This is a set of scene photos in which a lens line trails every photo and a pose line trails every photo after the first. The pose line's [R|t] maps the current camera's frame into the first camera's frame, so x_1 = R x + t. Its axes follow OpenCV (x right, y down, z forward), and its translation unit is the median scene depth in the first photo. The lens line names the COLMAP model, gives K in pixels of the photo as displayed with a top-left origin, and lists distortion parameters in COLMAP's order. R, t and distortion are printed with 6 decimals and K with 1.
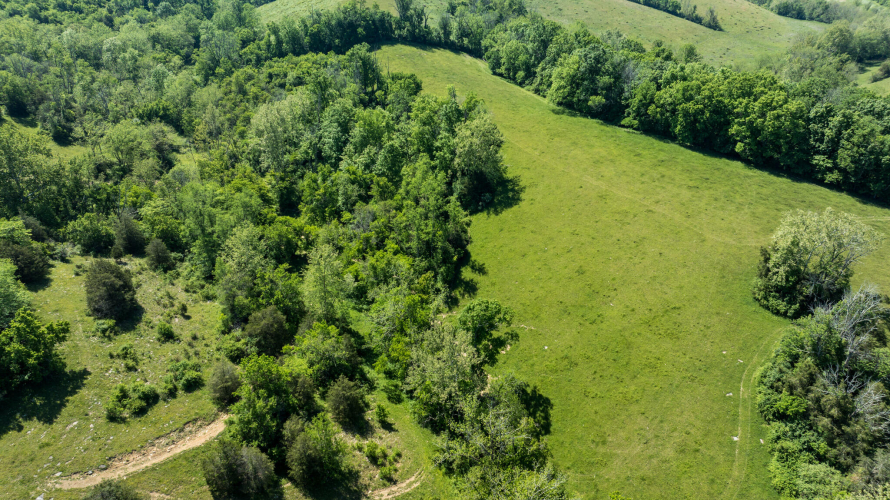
lens RADIAL K [[625.2, 0, 449.4], [0, 625.2, 248.6], [0, 0, 1]] dist [-0.045066, 0.054096]
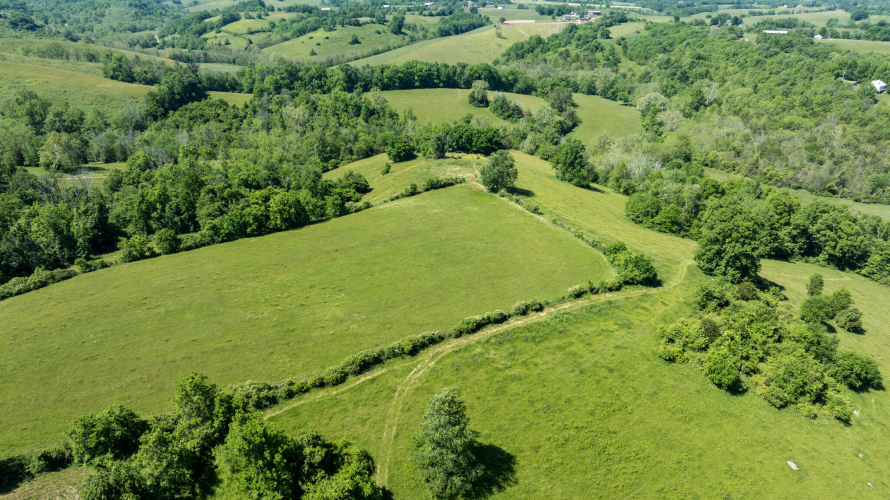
lens RADIAL K [[625.2, 0, 449.4], [0, 625.2, 248.6], [0, 0, 1]] dist [-0.045066, 0.054096]
pose [[0.309587, -0.382281, 0.870642, -2.620128], [0.450728, 0.865221, 0.219629, -0.066503], [-0.837258, 0.324428, 0.440166, -0.240431]]
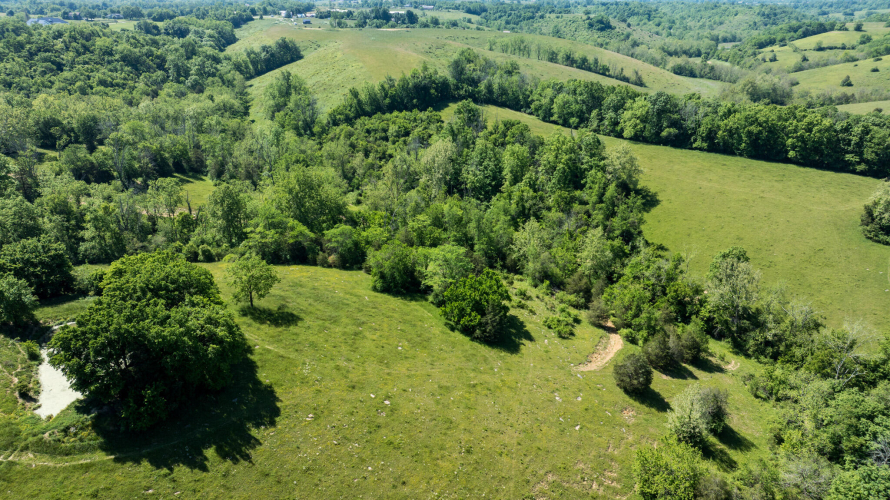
lens RADIAL K [[625.2, 0, 449.4], [0, 625.2, 248.6], [0, 0, 1]] dist [-0.045066, 0.054096]
pose [[0.974494, -0.086950, 0.206883, -0.657842], [0.108638, 0.989448, -0.095872, 0.110695], [-0.196364, 0.115902, 0.973657, -0.228356]]
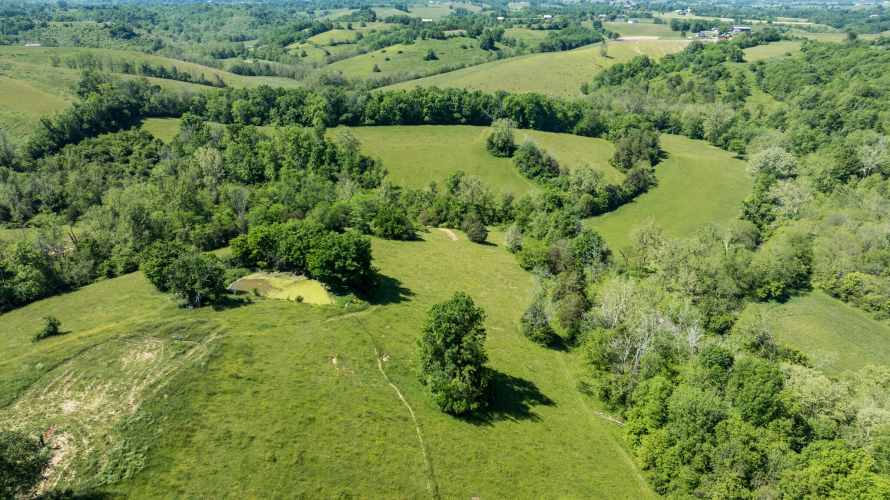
lens RADIAL K [[625.2, 0, 449.4], [0, 625.2, 248.6], [0, 0, 1]] dist [-0.045066, 0.054096]
pose [[0.529279, -0.324996, 0.783736, -1.502796], [0.402214, 0.909447, 0.105499, 0.064776], [-0.747053, 0.259391, 0.612069, -0.345285]]
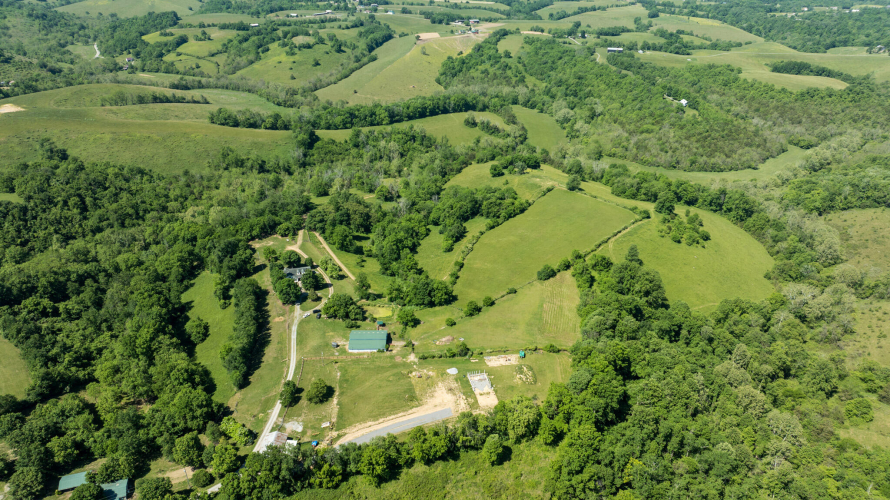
lens RADIAL K [[625.2, 0, 449.4], [0, 625.2, 248.6], [0, 0, 1]] dist [-0.045066, 0.054096]
pose [[0.031012, -0.457630, 0.888602, -4.559019], [0.469756, 0.791398, 0.391175, -1.217203], [-0.882251, 0.405295, 0.239517, 0.121581]]
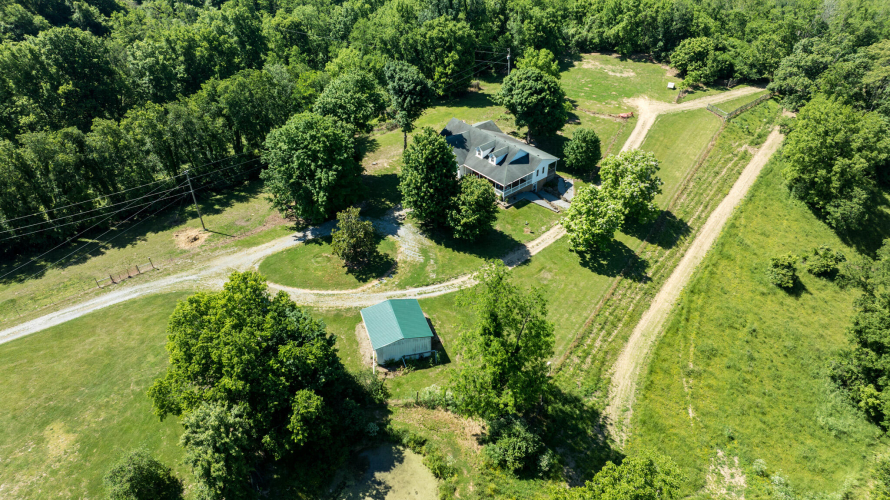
lens RADIAL K [[625.2, 0, 449.4], [0, 625.2, 248.6], [0, 0, 1]] dist [-0.045066, 0.054096]
pose [[0.921232, -0.226701, 0.316131, -2.705804], [0.182762, 0.969597, 0.162725, -0.476991], [-0.343409, -0.092131, 0.934656, 0.687805]]
